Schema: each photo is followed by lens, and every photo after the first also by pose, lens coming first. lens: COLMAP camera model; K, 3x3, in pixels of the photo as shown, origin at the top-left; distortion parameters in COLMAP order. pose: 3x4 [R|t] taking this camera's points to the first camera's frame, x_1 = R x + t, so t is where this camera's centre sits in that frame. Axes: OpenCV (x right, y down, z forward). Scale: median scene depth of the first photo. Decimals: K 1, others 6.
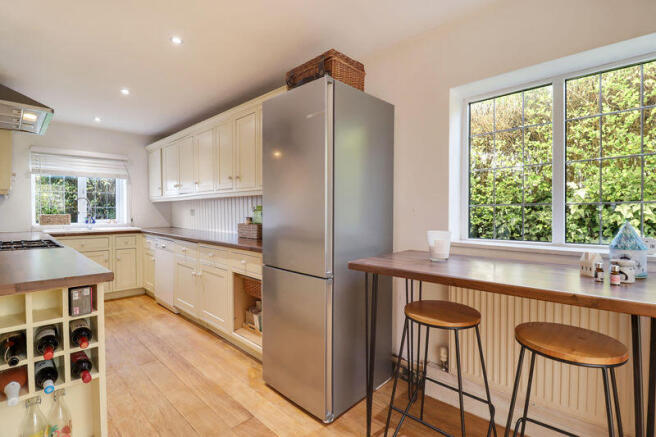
lens RADIAL K [[308.8, 0, 328.8], [0, 308.8, 215.0], [0, 0, 1]] dist [0.000545, -0.010734]
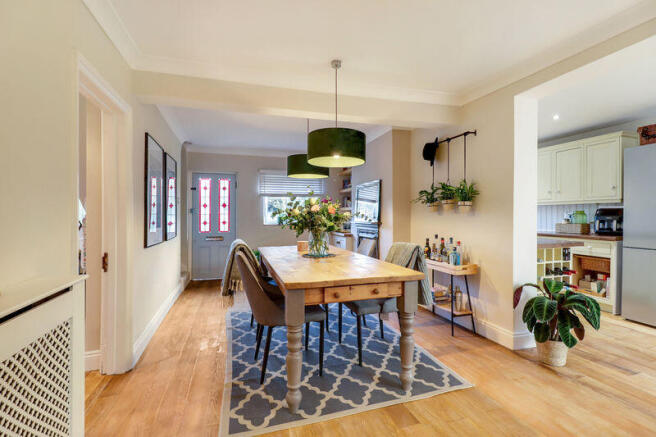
lens RADIAL K [[303.7, 0, 329.6], [0, 303.7, 232.0], [0, 0, 1]] dist [-0.014725, -0.000176]
pose [[0.877416, 0.021255, -0.479259, -0.440102], [-0.001436, 0.999130, 0.041682, 0.008410], [0.479728, -0.035884, 0.876683, -0.611431]]
